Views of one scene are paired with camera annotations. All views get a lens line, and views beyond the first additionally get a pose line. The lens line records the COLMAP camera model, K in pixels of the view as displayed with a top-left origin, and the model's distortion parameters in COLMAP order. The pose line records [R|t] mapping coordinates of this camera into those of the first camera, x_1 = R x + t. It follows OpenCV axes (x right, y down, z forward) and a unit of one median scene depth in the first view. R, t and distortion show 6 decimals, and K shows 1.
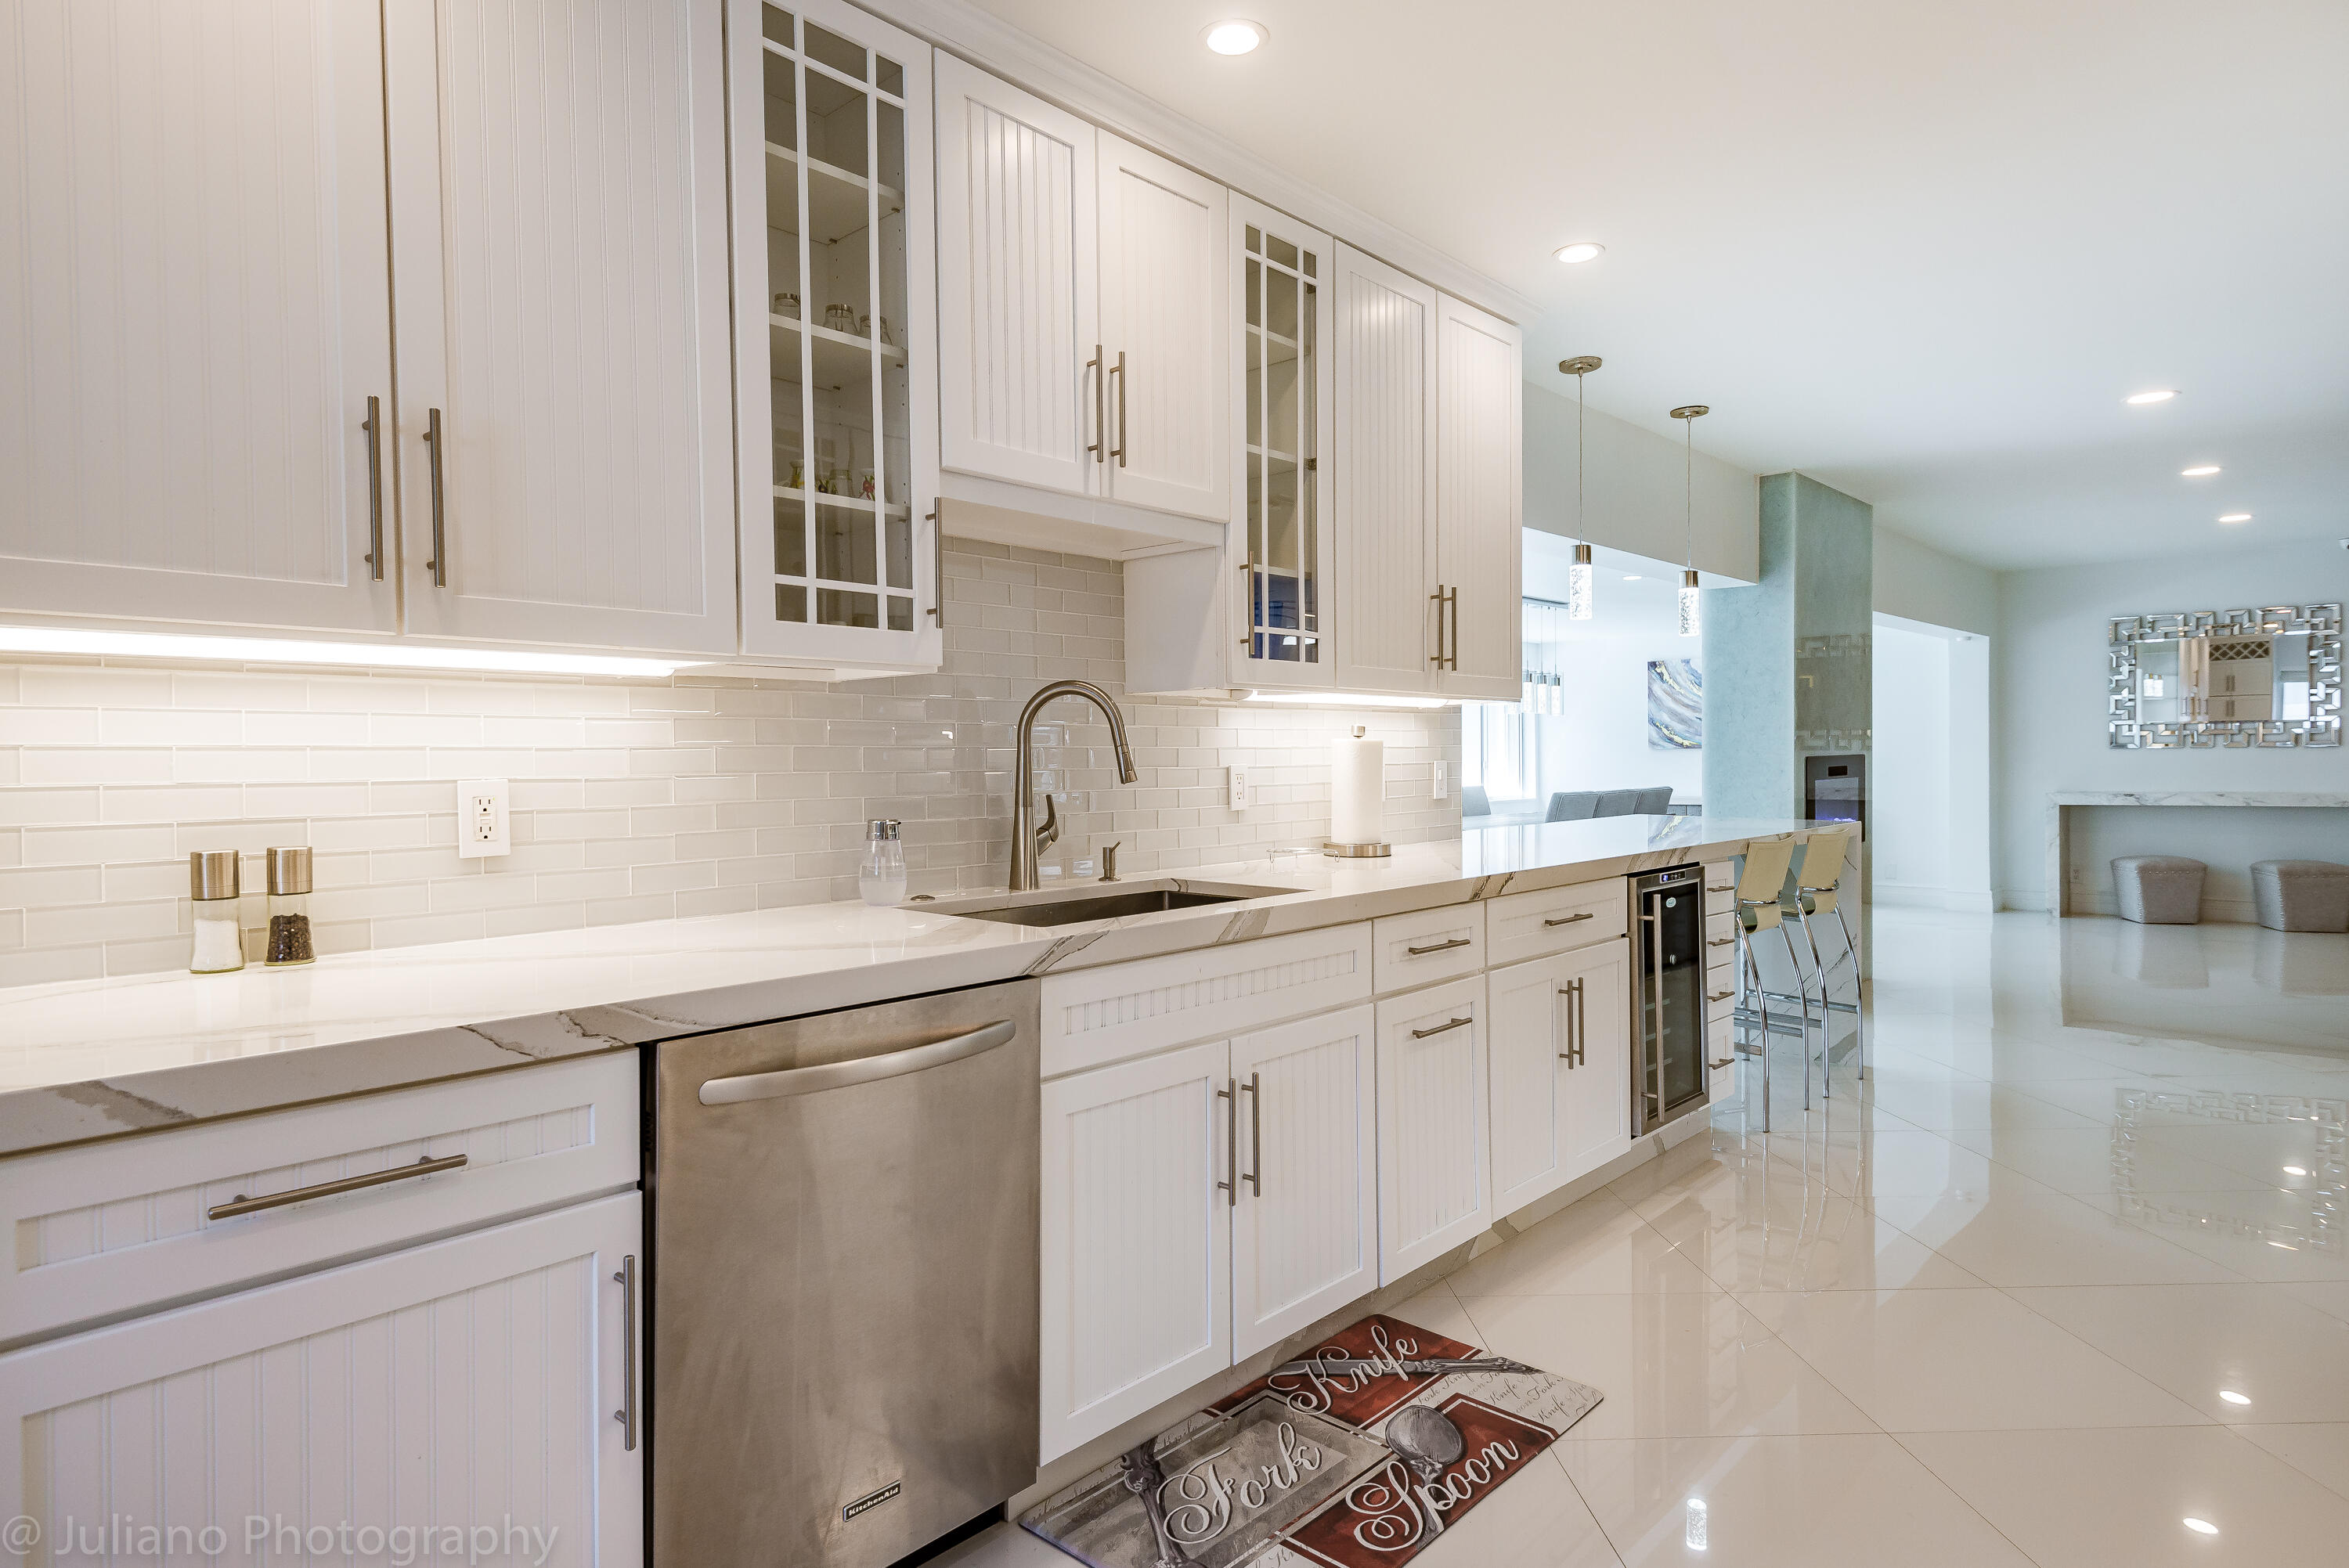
lens RADIAL K [[1321.7, 0, 1168.9], [0, 1321.7, 772.4], [0, 0, 1]] dist [0.046637, -0.025954]
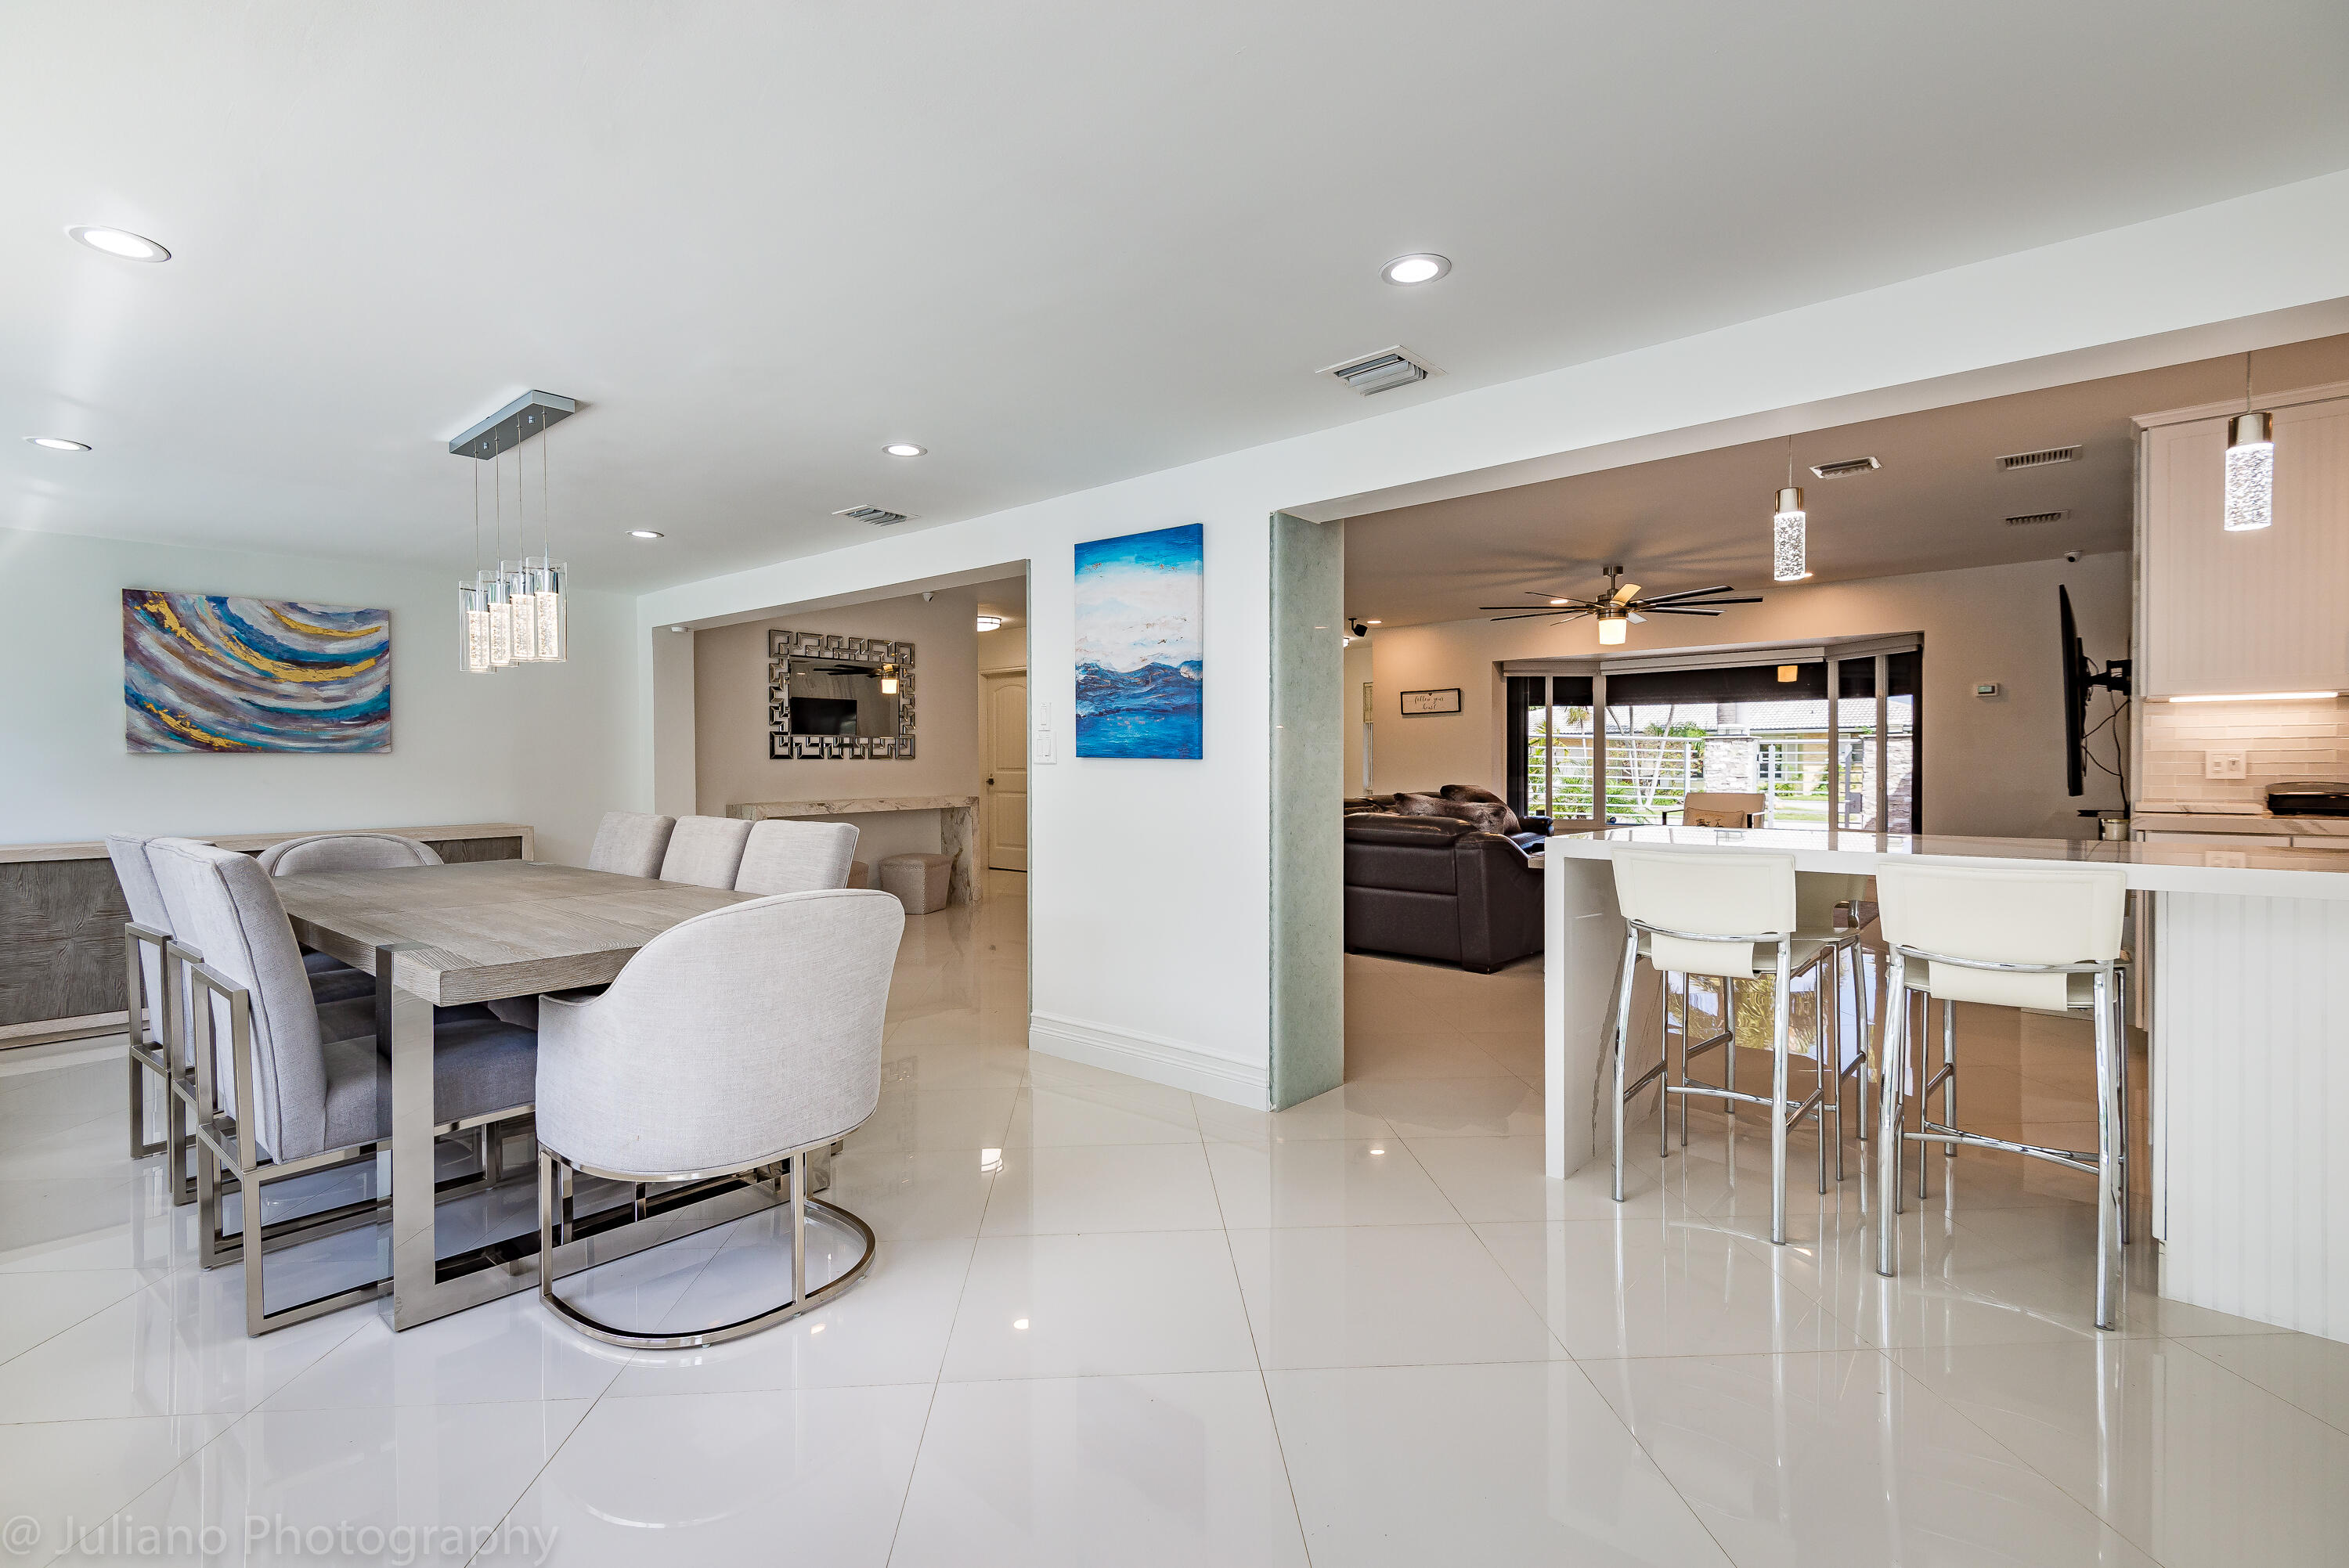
lens RADIAL K [[1057.6, 0, 1170.4], [0, 1057.6, 776.8], [0, 0, 1]] dist [0.041792, -0.022833]
pose [[-0.037231, -0.001301, 0.999306, -0.353394], [0.019900, 0.999800, 0.002043, -0.001623], [-0.999108, 0.019963, -0.037198, 2.417241]]
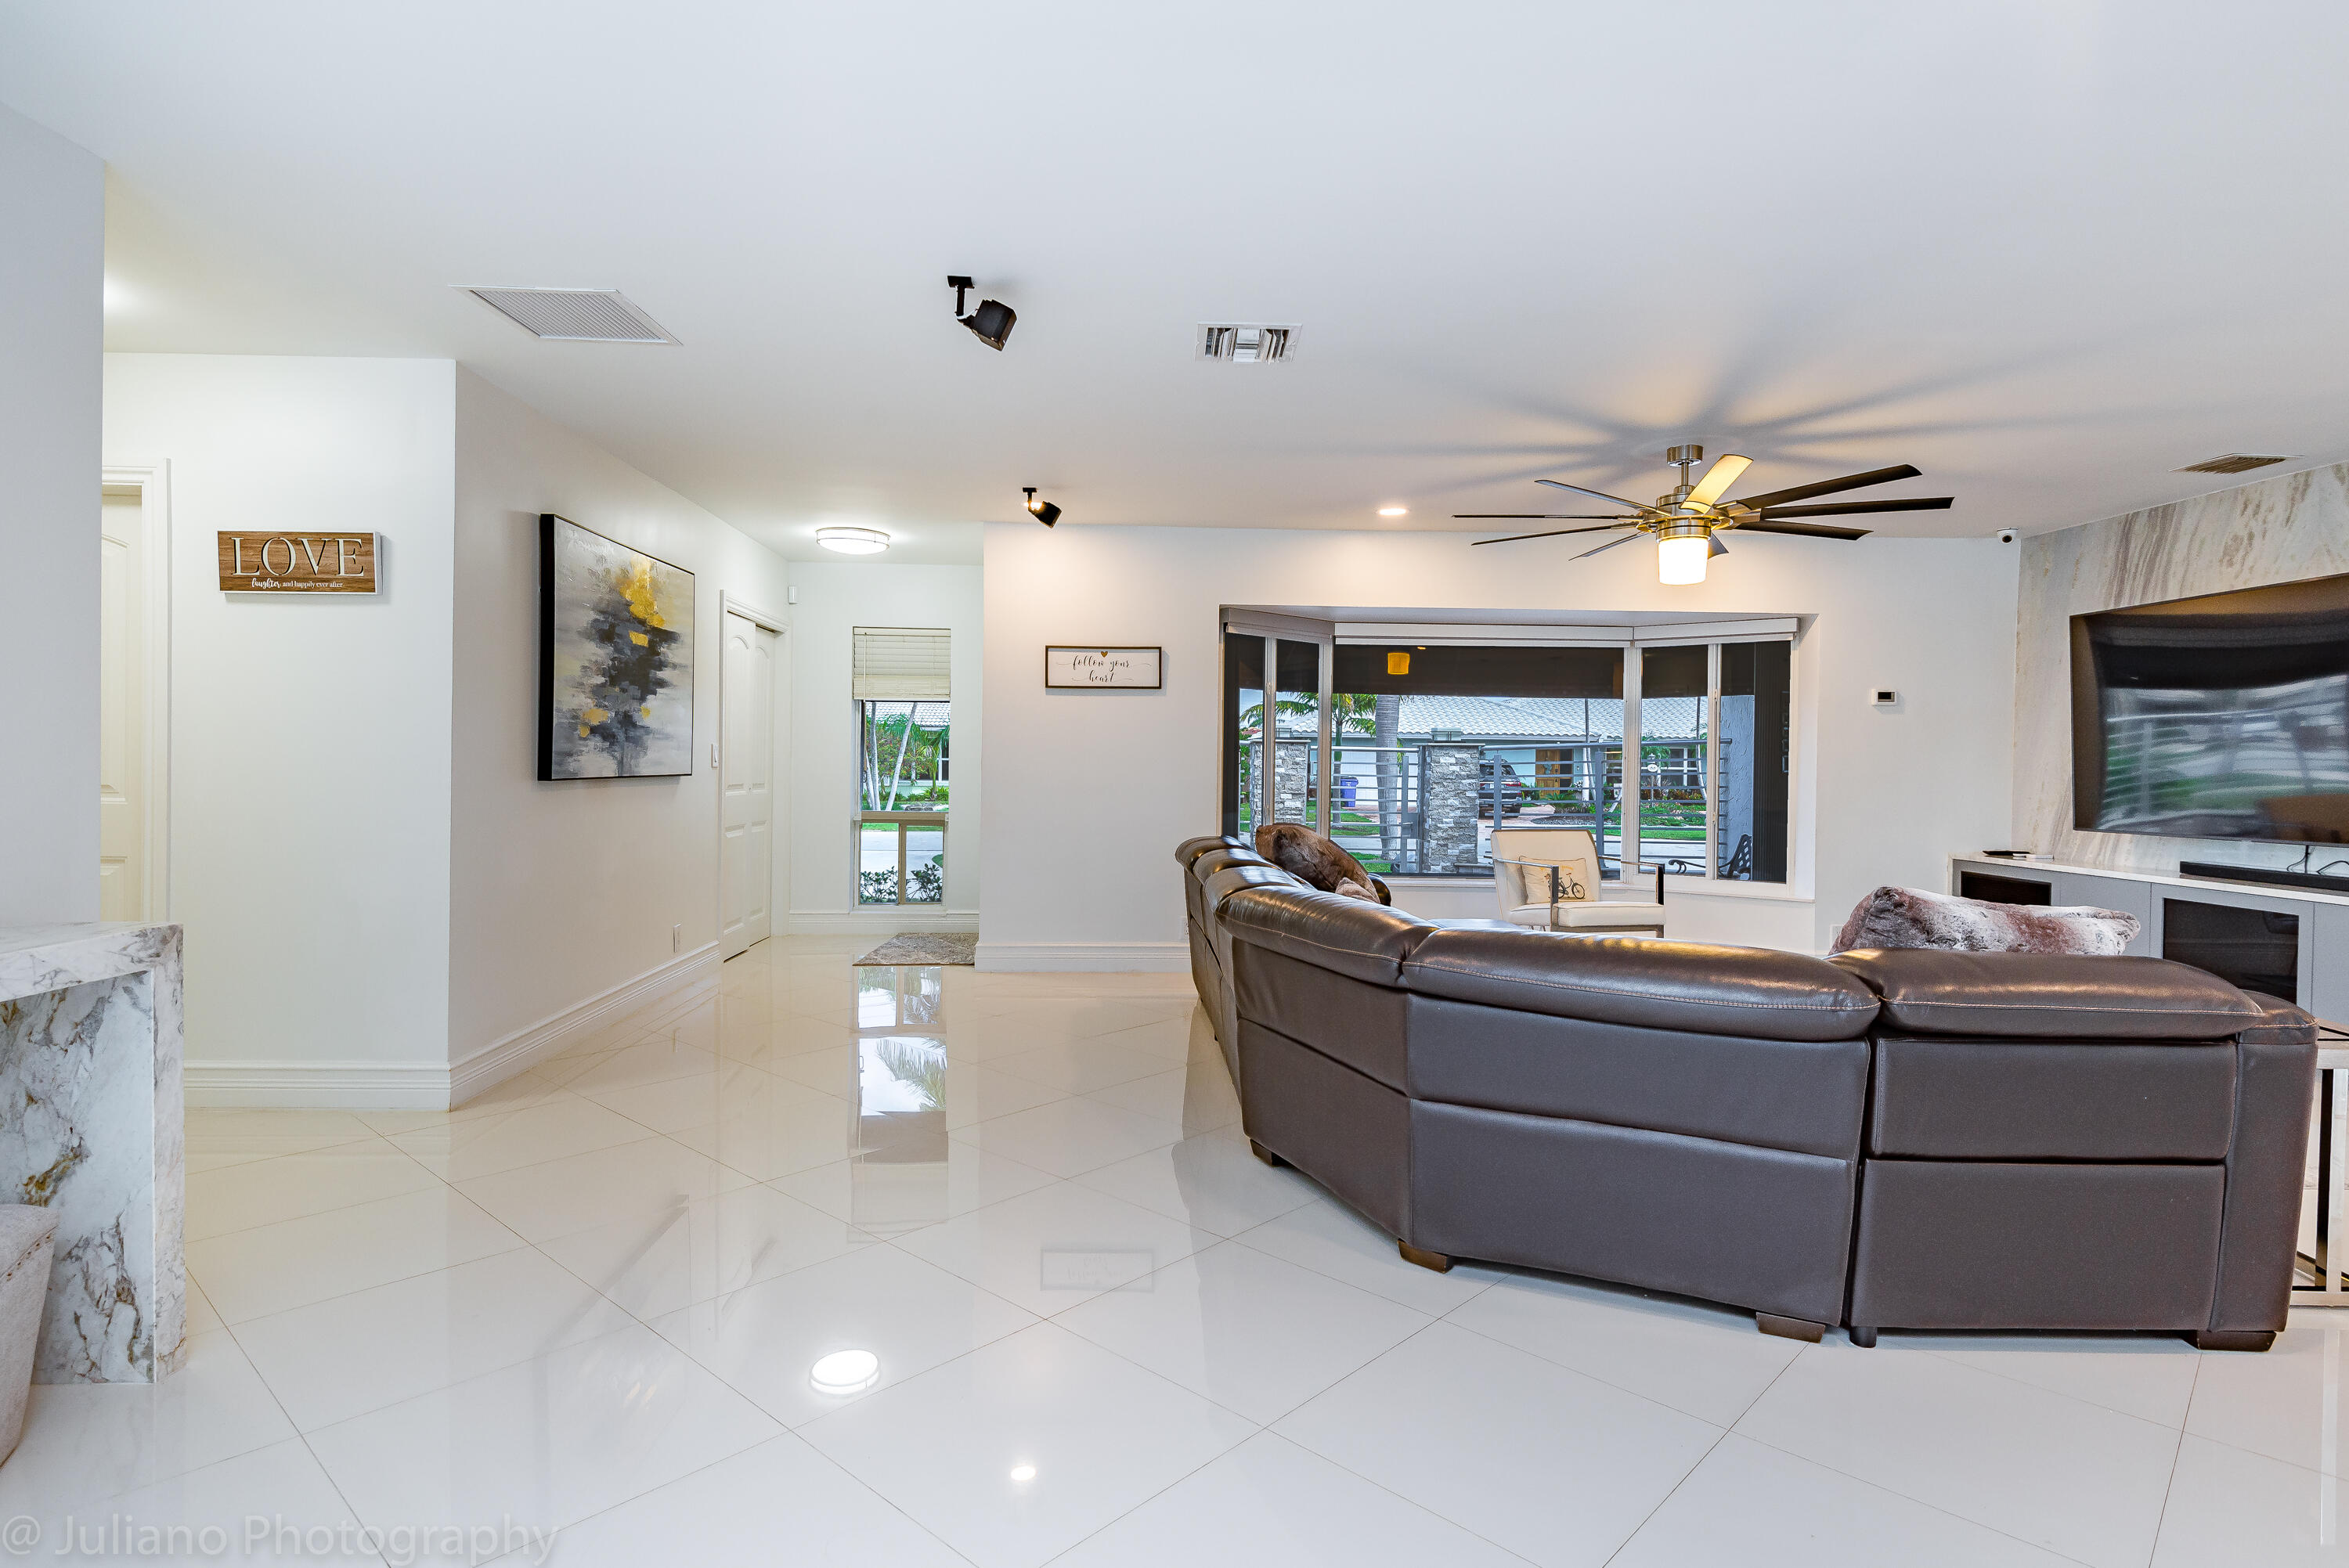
lens RADIAL K [[1255.5, 0, 1185.6], [0, 1255.5, 769.5], [0, 0, 1]] dist [0.005517, 0.000743]
pose [[-0.699305, -0.002361, 0.714820, 1.519876], [0.003873, 0.999967, 0.007092, -0.059298], [-0.714813, 0.007728, -0.699273, 2.952016]]
